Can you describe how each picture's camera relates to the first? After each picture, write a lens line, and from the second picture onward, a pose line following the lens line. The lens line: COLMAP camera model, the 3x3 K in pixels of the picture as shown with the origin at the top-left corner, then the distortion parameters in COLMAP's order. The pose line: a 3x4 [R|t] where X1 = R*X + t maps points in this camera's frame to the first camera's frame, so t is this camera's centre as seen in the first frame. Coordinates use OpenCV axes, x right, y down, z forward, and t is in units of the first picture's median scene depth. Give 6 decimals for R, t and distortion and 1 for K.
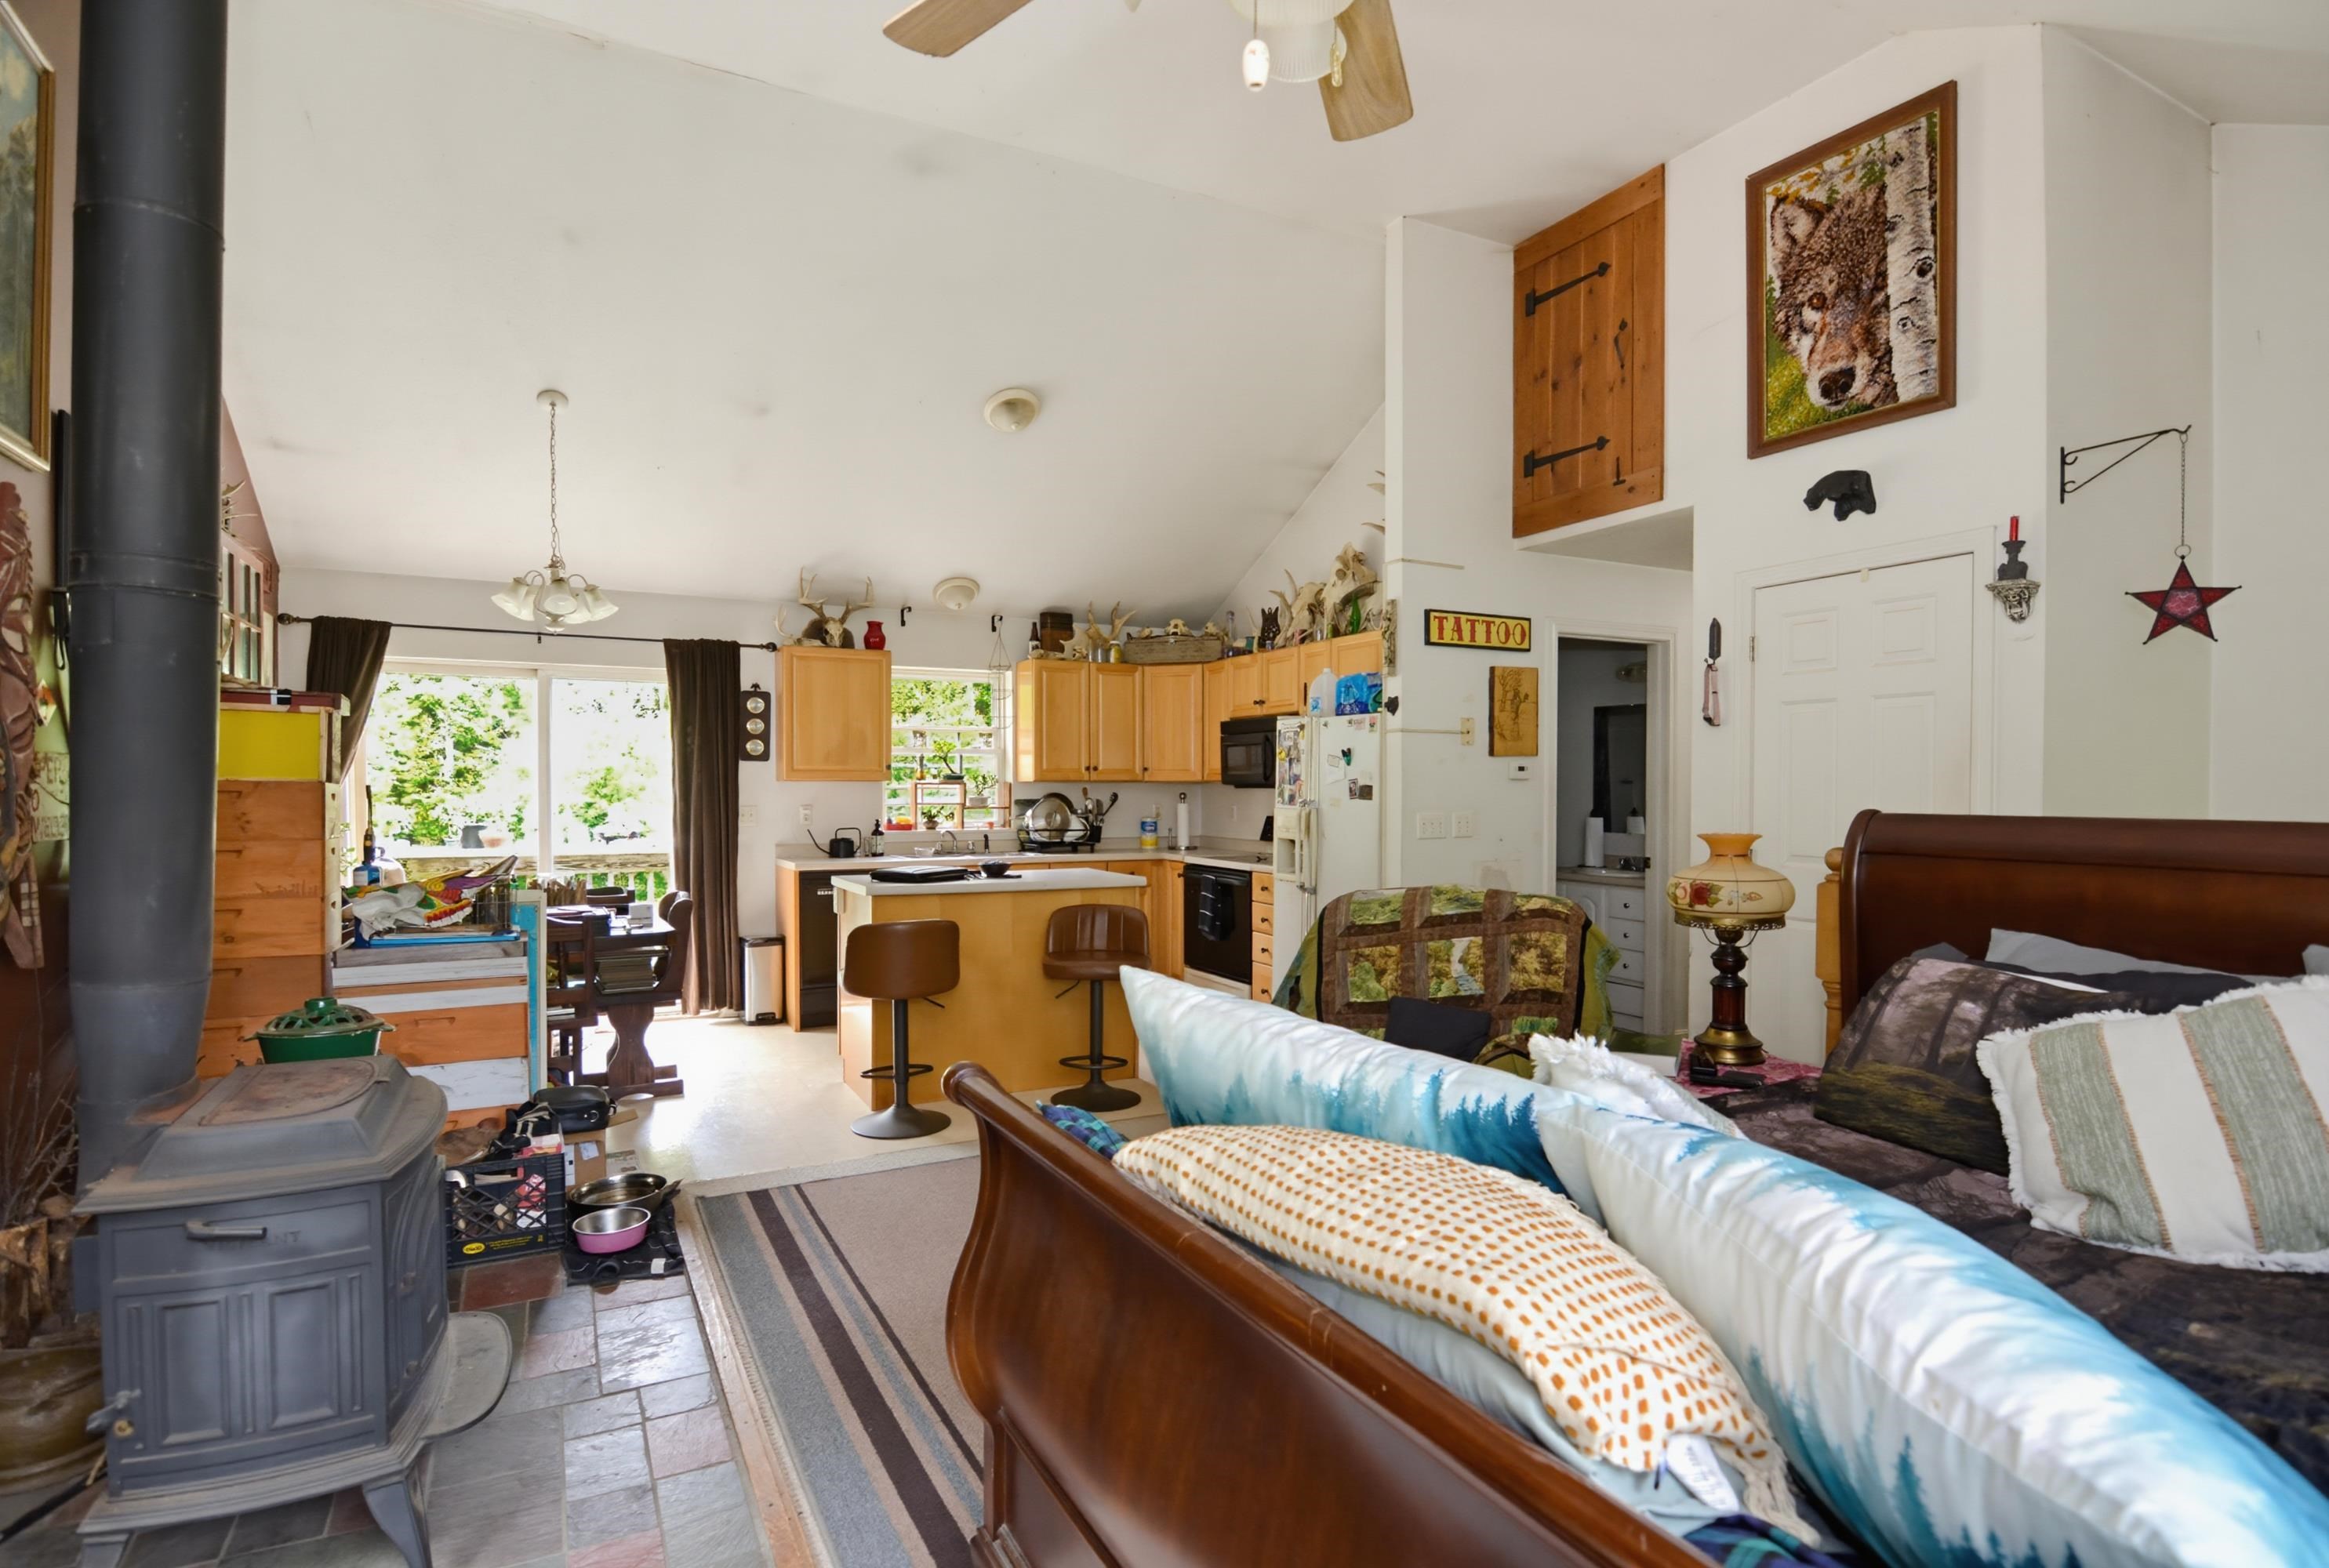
lens RADIAL K [[1177.1, 0, 1164.5], [0, 1177.1, 784.0], [0, 0, 1]] dist [-0.000701, -0.000690]
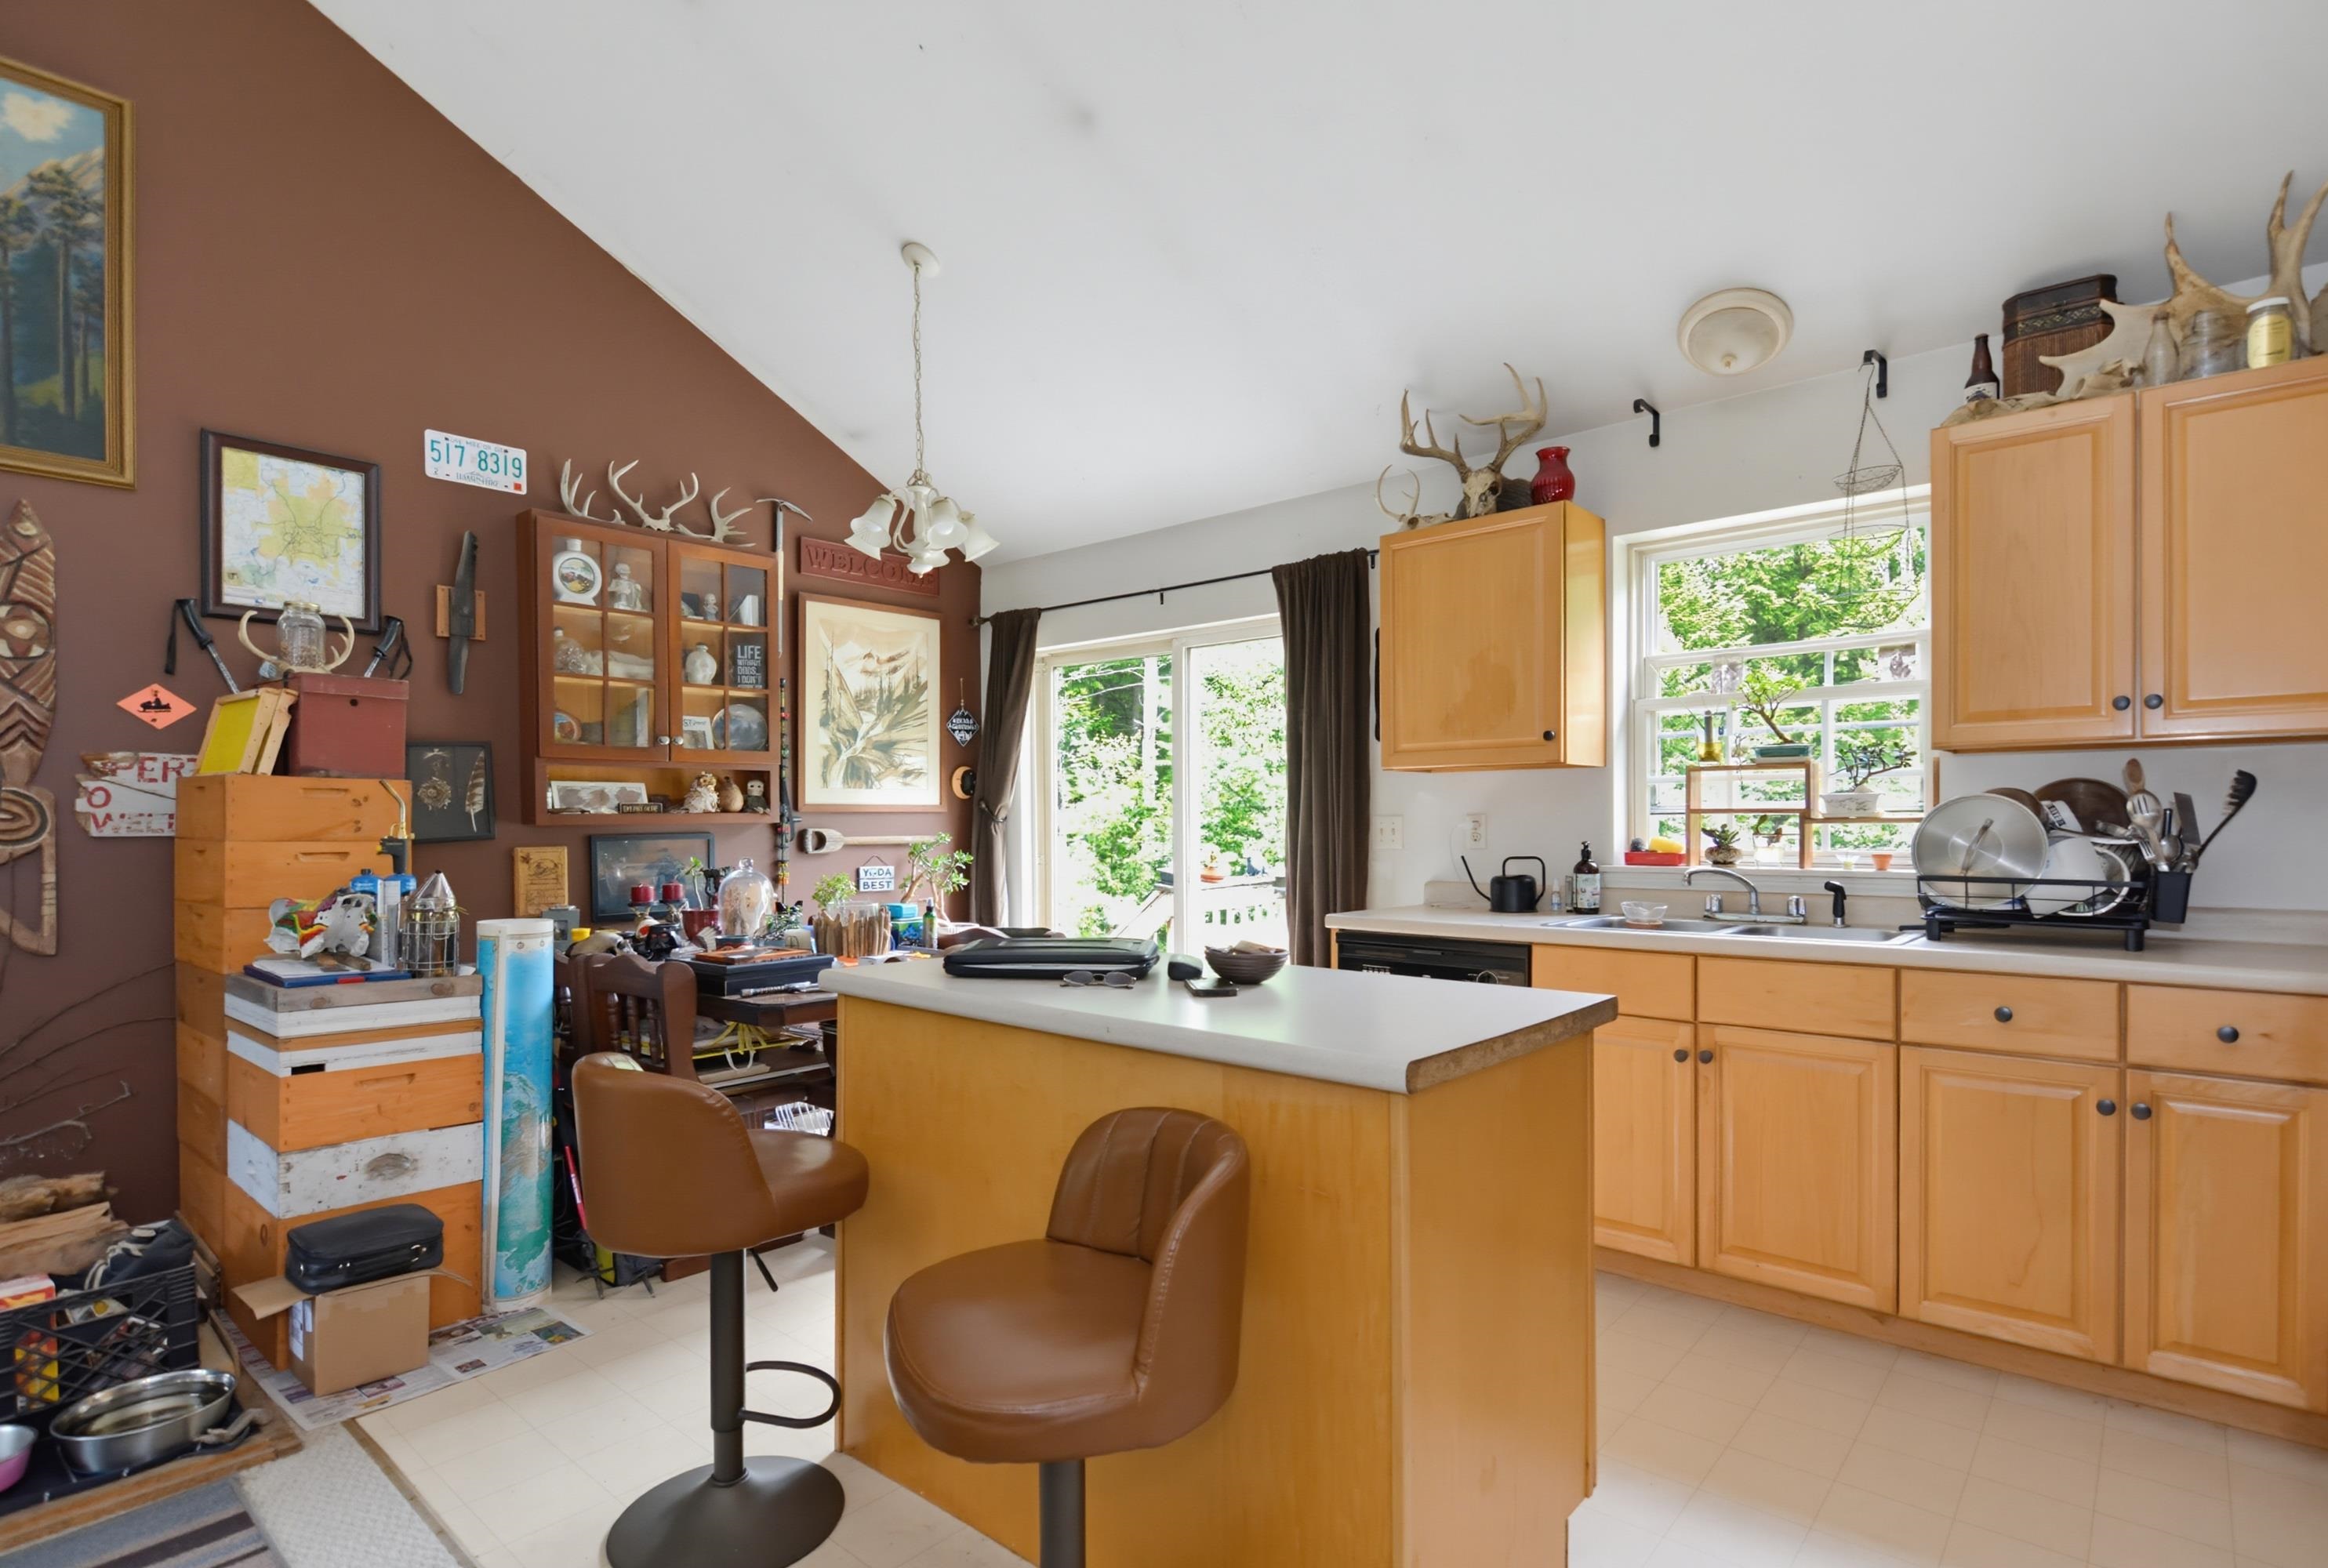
lens RADIAL K [[1148.0, 0, 1174.9], [0, 1148.0, 824.3], [0, 0, 1]] dist [-0.000811, -0.007115]
pose [[0.357702, -0.001049, -0.933835, 0.156961], [0.008882, 0.999958, 0.002279, 0.020454], [0.933794, -0.009109, 0.357696, 0.674950]]
